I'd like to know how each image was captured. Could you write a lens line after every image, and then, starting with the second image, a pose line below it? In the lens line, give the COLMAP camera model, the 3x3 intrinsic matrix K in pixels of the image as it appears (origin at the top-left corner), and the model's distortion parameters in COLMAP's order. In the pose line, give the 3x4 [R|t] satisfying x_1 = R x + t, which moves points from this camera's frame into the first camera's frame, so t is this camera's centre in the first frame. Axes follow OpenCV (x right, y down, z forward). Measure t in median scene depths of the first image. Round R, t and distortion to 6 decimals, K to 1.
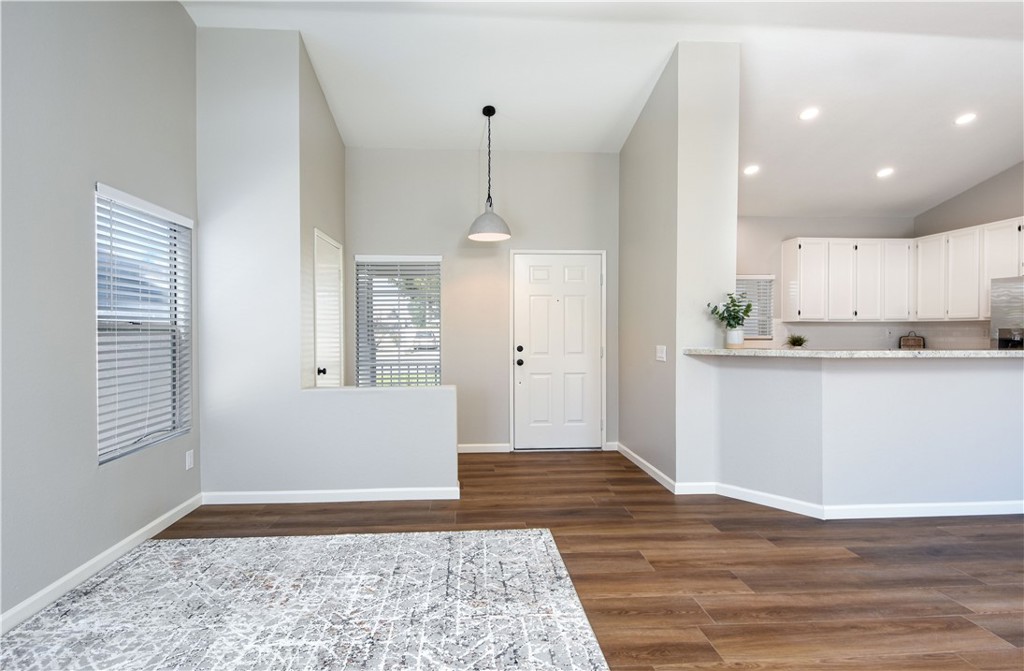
lens RADIAL K [[483.3, 0, 512.0], [0, 483.3, 335.5], [0, 0, 1]] dist [0.030674, -0.022031]
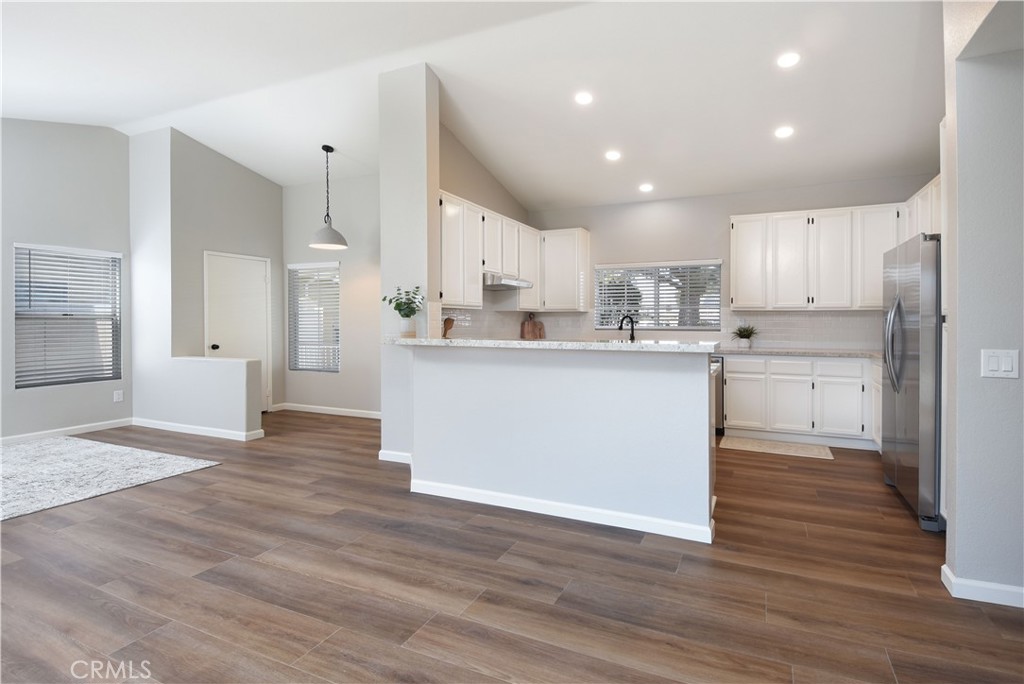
lens RADIAL K [[452.4, 0, 528.8], [0, 452.4, 324.1], [0, 0, 1]] dist [0.024310, -0.015981]
pose [[0.909757, 0.006762, -0.415086, 1.293914], [-0.007313, 0.999973, 0.000262, -0.003148], [0.415077, 0.002797, 0.909782, 0.171796]]
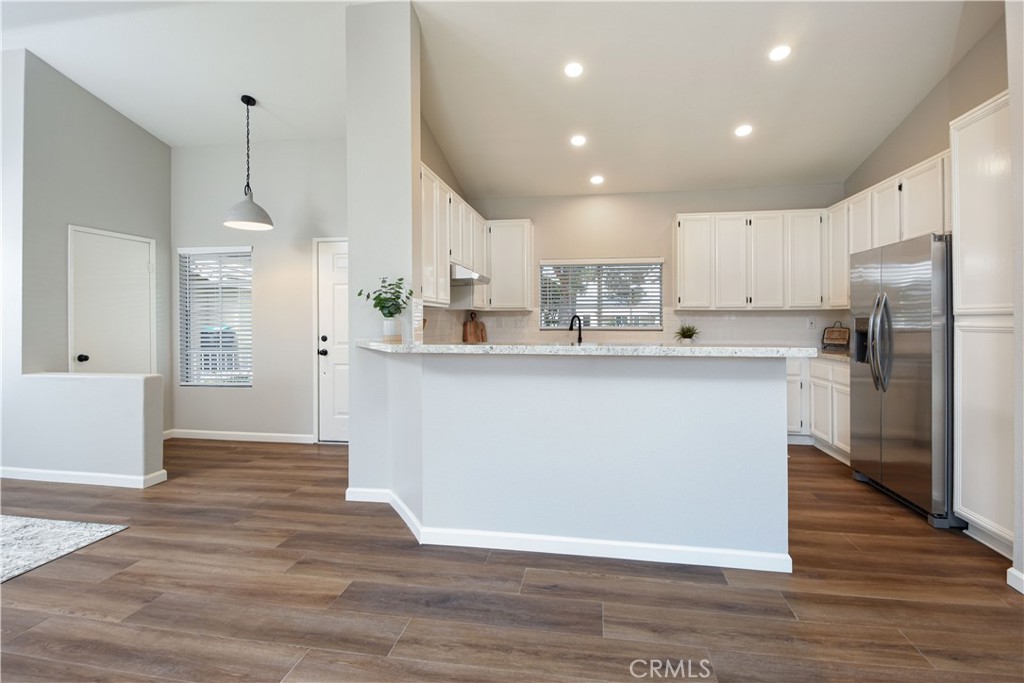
lens RADIAL K [[473.4, 0, 516.7], [0, 473.4, 320.7], [0, 0, 1]] dist [0.020279, -0.017619]
pose [[0.977423, 0.001434, -0.211287, 0.956005], [-0.003354, 0.999956, -0.008726, -0.002780], [0.211265, 0.009238, 0.977385, 0.224128]]
